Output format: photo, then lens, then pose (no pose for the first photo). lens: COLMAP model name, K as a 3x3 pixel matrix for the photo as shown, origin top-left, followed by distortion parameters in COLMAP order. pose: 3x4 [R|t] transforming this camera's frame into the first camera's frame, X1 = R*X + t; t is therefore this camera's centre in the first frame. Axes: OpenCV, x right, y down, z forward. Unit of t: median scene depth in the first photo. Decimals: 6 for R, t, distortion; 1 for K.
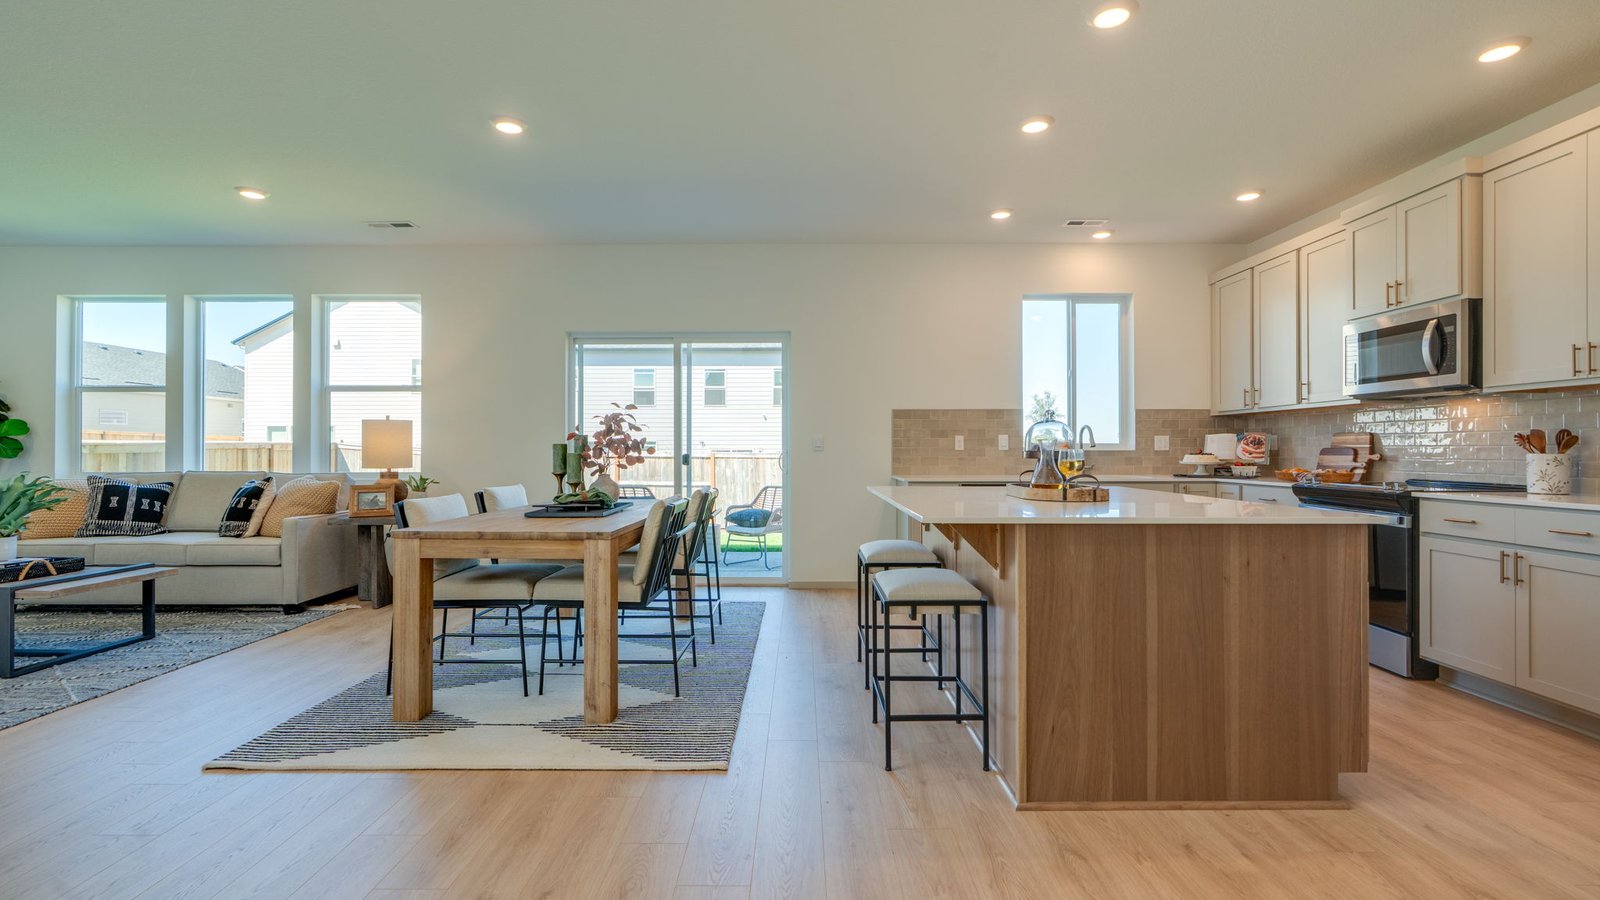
lens RADIAL K [[703.9, 0, 786.6], [0, 703.9, 444.2], [0, 0, 1]] dist [-0.010479, 0.002609]
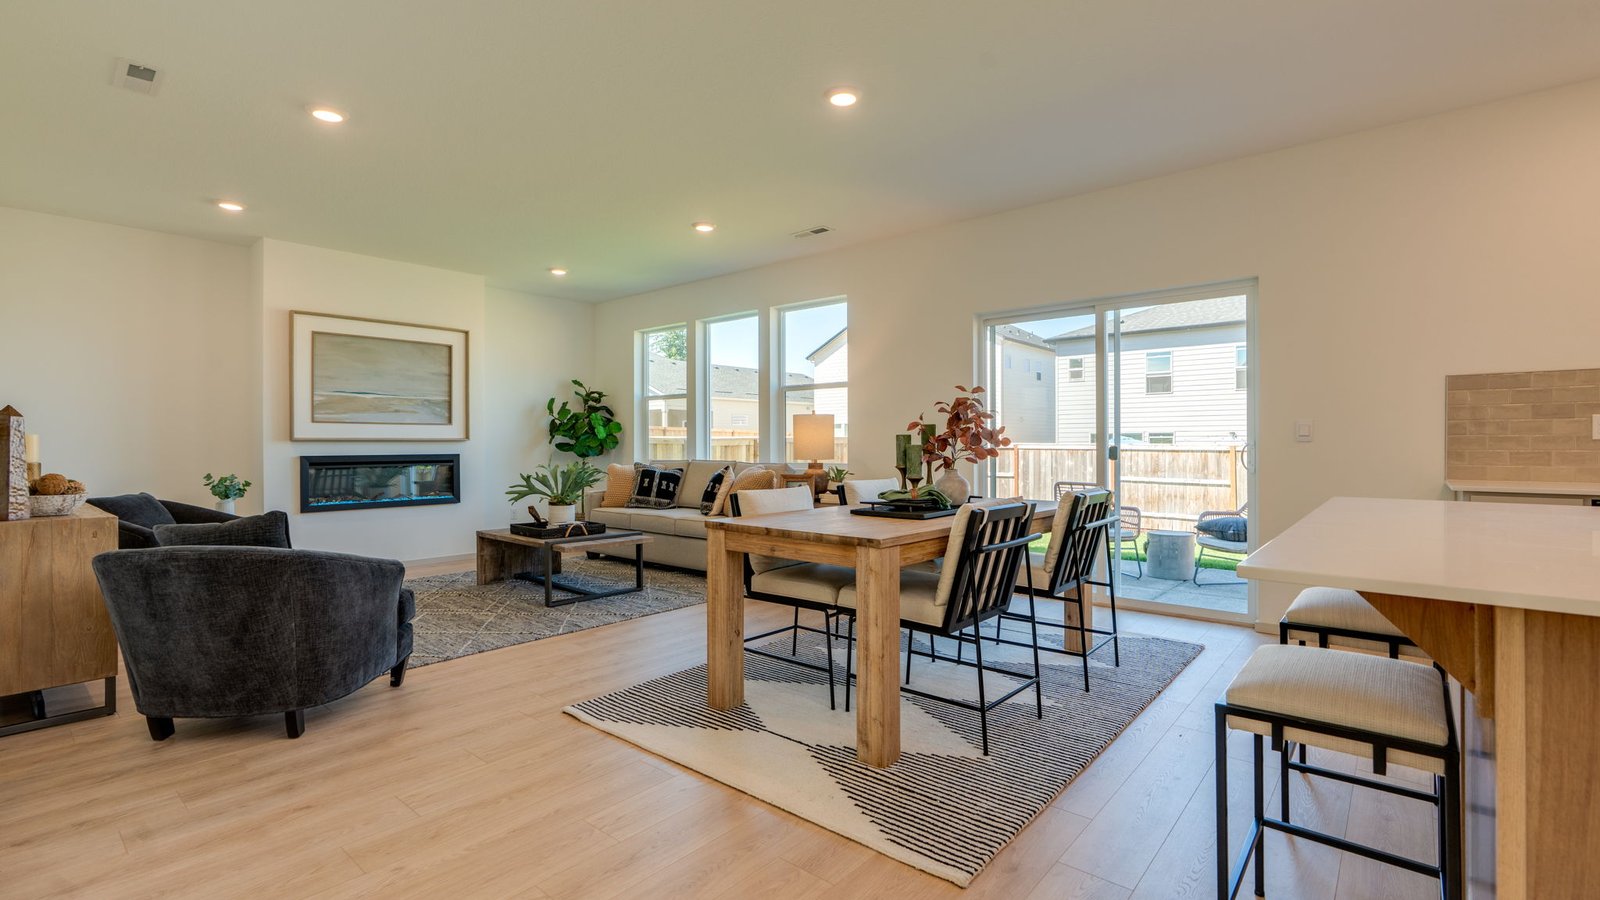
lens RADIAL K [[703.9, 0, 800.9], [0, 703.9, 444.3], [0, 0, 1]] dist [-0.010479, 0.002609]
pose [[0.773502, -0.001564, -0.633792, 0.113008], [0.008215, 0.999938, 0.007559, 0.002919], [0.633741, -0.011053, 0.773466, 0.166275]]
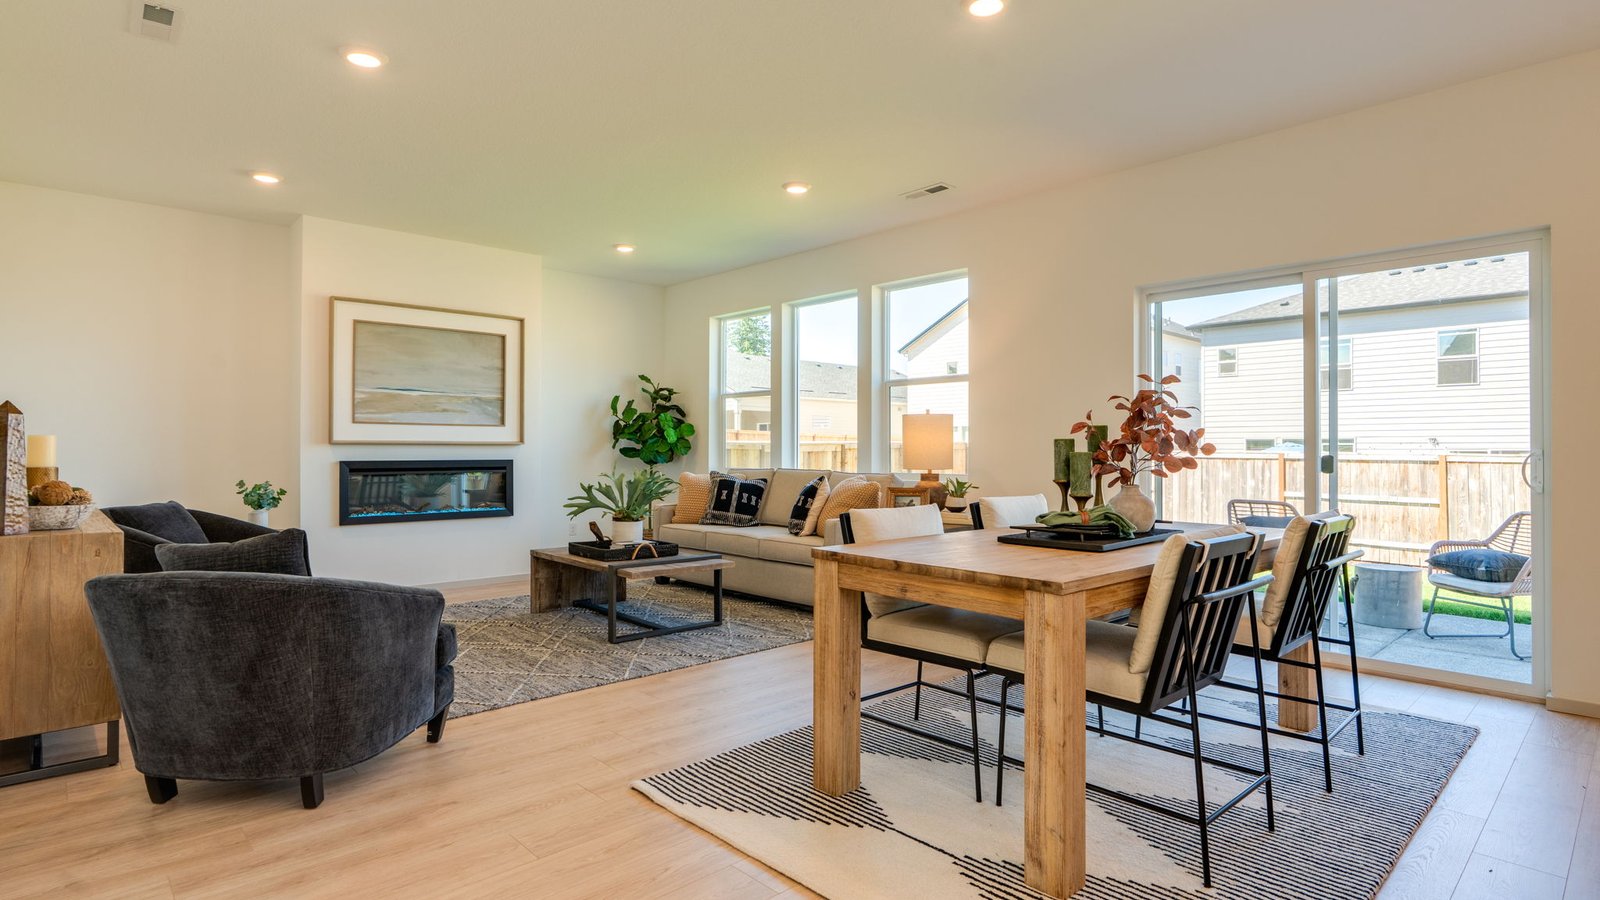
lens RADIAL K [[804.4, 0, 805.6], [0, 804.4, 444.0], [0, 0, 1]] dist [-0.006030, 0.002013]
pose [[0.702268, -0.003401, -0.711905, 0.047579], [0.004026, 0.999992, -0.000805, 0.003088], [0.711901, -0.002300, 0.702276, 0.200505]]
